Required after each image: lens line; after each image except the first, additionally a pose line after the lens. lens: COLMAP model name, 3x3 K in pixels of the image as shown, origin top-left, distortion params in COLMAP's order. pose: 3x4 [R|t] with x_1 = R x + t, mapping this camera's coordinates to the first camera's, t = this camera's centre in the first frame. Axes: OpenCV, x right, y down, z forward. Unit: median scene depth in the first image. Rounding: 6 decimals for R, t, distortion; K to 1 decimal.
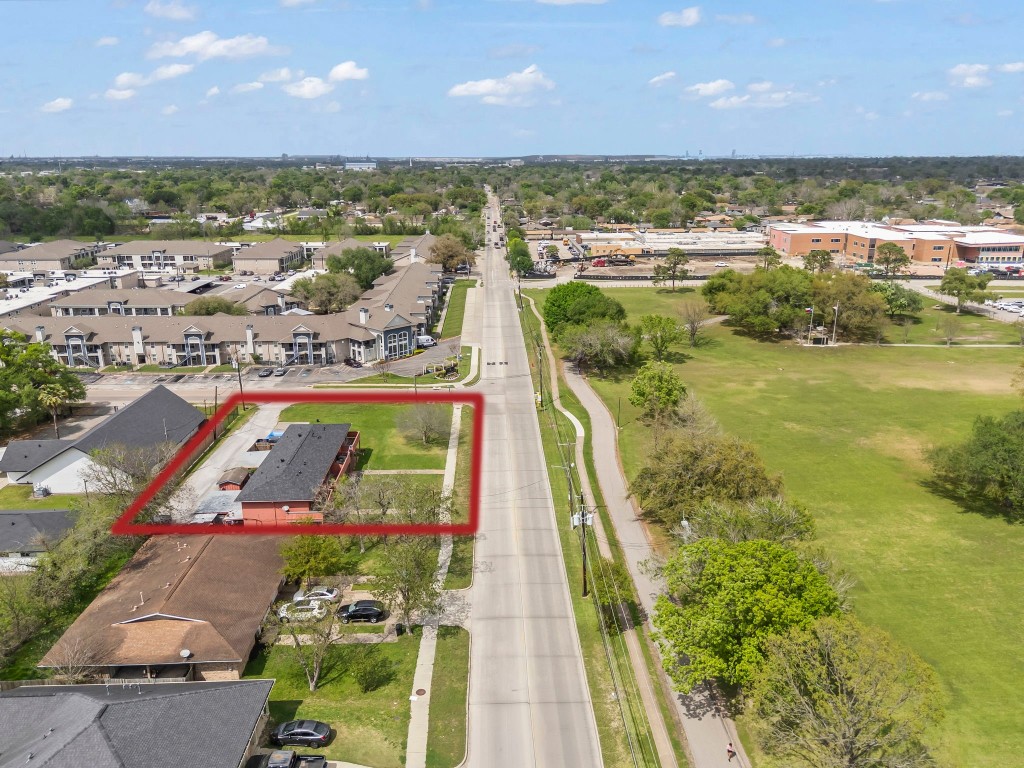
lens RADIAL K [[755.9, 0, 512.0], [0, 755.9, 384.0], [0, 0, 1]] dist [0.058999, -0.047400]
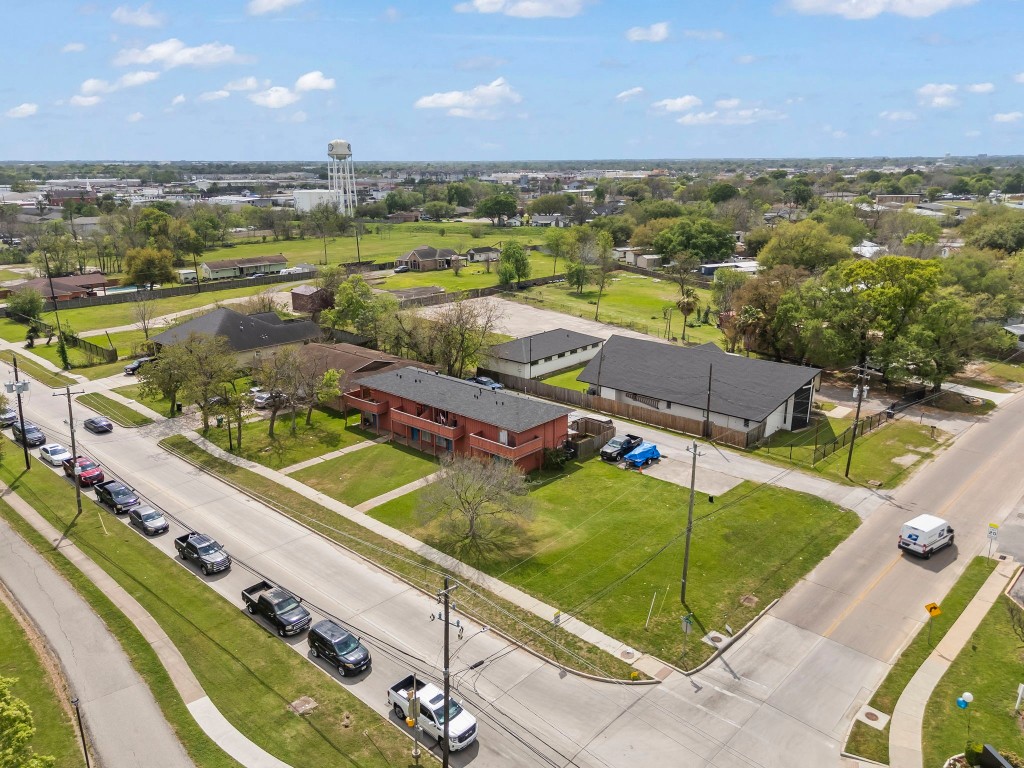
lens RADIAL K [[765.2, 0, 507.1], [0, 765.2, 387.4], [0, 0, 1]] dist [0.089240, -0.095834]
pose [[-0.703202, 0.209155, -0.679529, 0.156280], [-0.195831, 0.861806, 0.467912, -0.195154], [0.683489, 0.462109, -0.565065, 0.934738]]
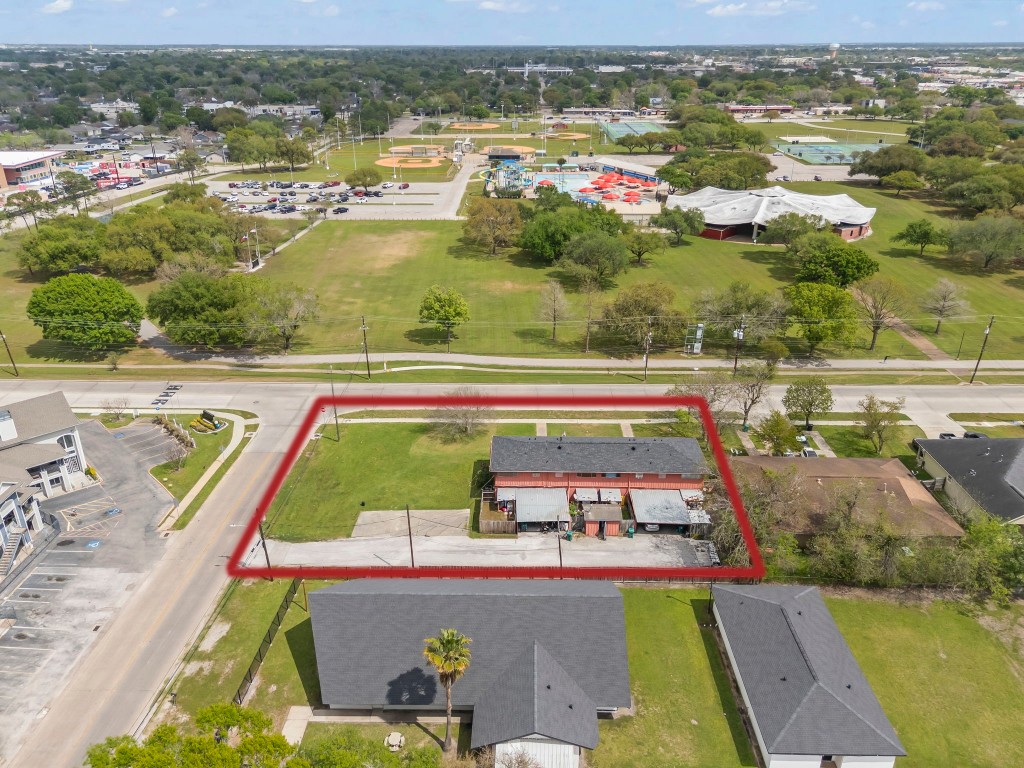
lens RADIAL K [[751.7, 0, 512.0], [0, 751.7, 384.0], [0, 0, 1]] dist [0.091181, -0.105550]
pose [[0.048594, -0.404102, 0.913422, -0.686876], [0.286931, 0.881604, 0.374761, -0.224515], [-0.956718, 0.243878, 0.158790, 0.575789]]
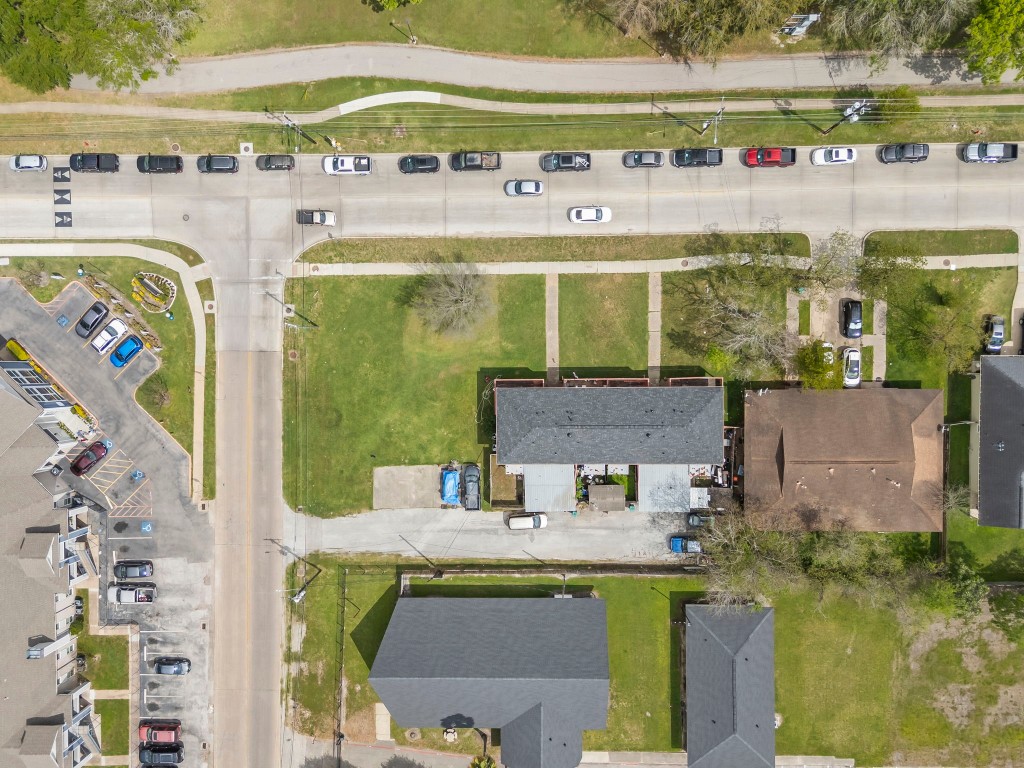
lens RADIAL K [[765.2, 0, 507.1], [0, 765.2, 387.4], [0, 0, 1]] dist [0.089240, -0.095834]
pose [[0.026576, -0.999150, -0.031520, -0.128877], [0.318948, -0.021408, 0.947530, -0.488275], [-0.947400, -0.035235, 0.318108, 0.513307]]
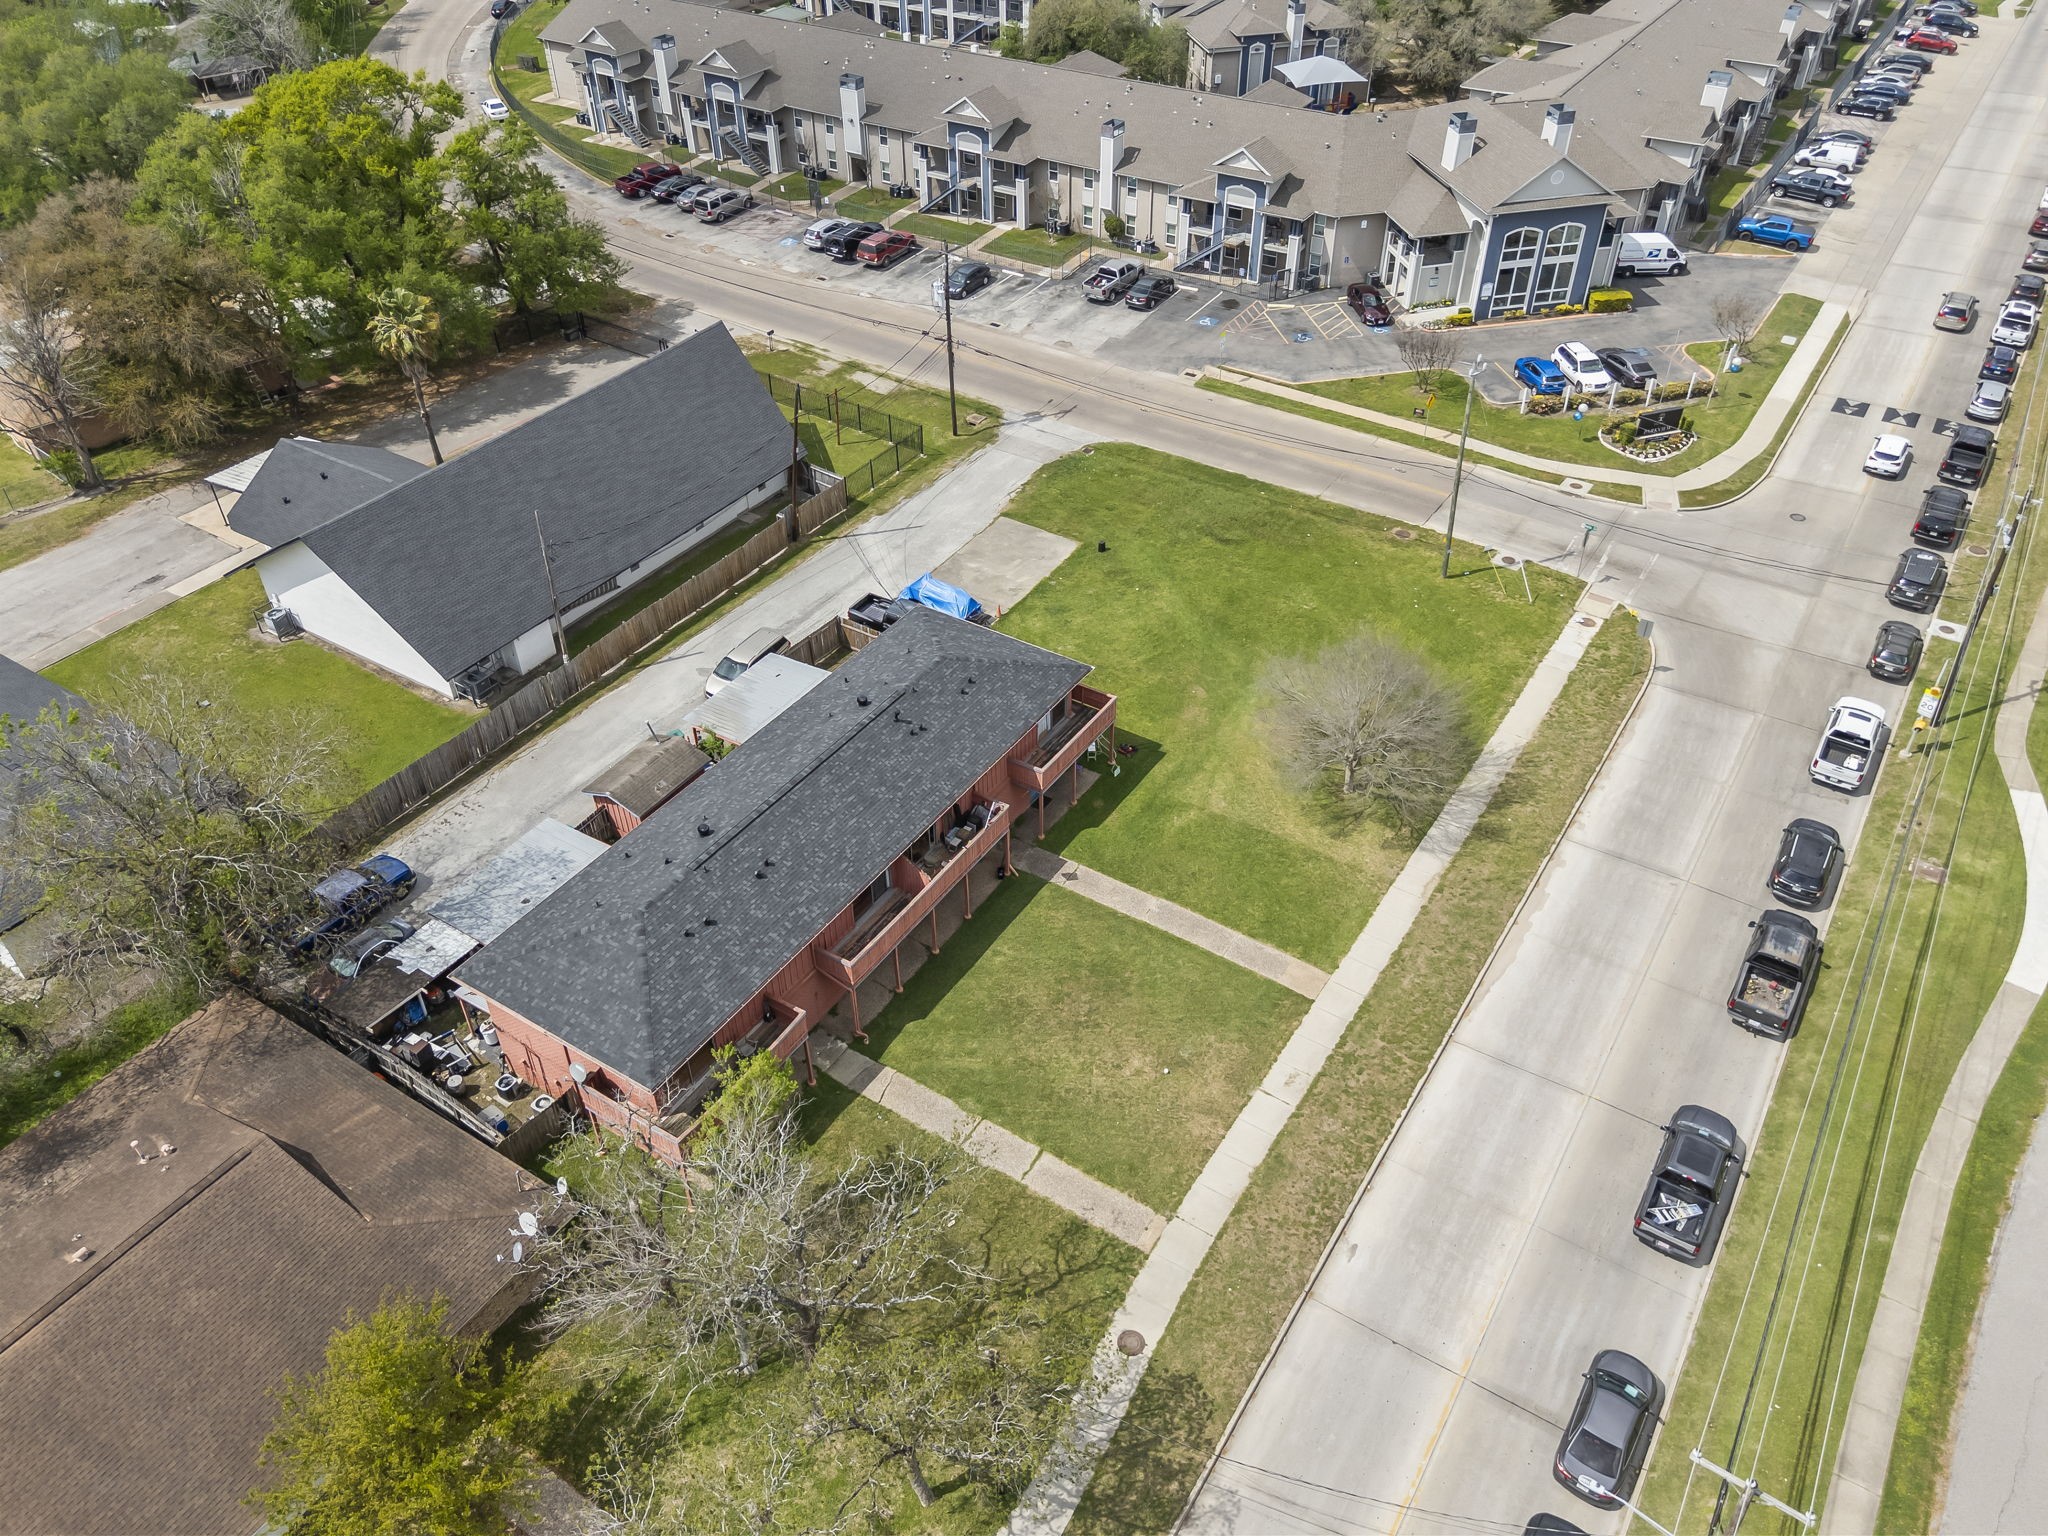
lens RADIAL K [[1511.8, 0, 1024.0], [0, 1511.8, 768.0], [0, 0, 1]] dist [0.058999, -0.047400]
pose [[0.822314, 0.356435, -0.443569, 0.019730], [-0.156014, 0.890865, 0.426636, -0.103740], [0.547228, -0.281626, 0.788180, 0.373356]]
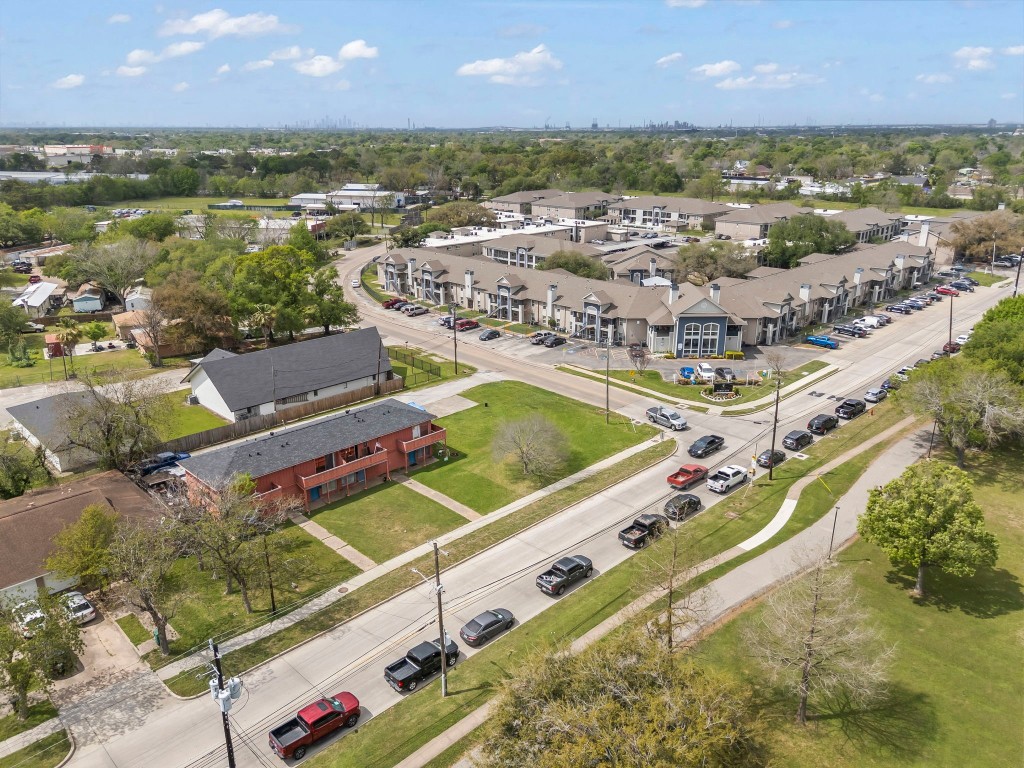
lens RADIAL K [[751.7, 0, 512.0], [0, 751.7, 384.0], [0, 0, 1]] dist [0.091181, -0.105550]
pose [[0.683549, 0.234891, -0.691077, 0.255712], [-0.208115, 0.970222, 0.123922, -0.064318], [0.699607, 0.059116, 0.712079, 0.349346]]
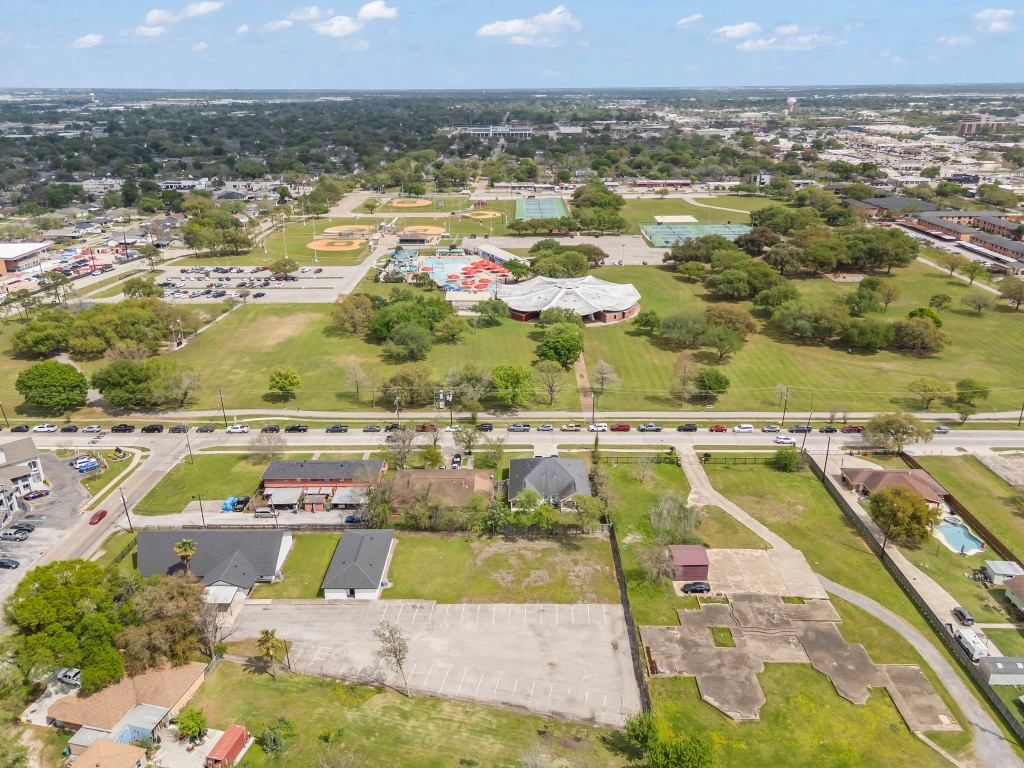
lens RADIAL K [[751.7, 0, 512.0], [0, 751.7, 384.0], [0, 0, 1]] dist [0.091181, -0.105550]
pose [[0.044581, -0.361730, 0.931217, -1.117668], [0.292166, 0.896110, 0.334105, -0.328251], [-0.955328, 0.257175, 0.145635, 0.176458]]
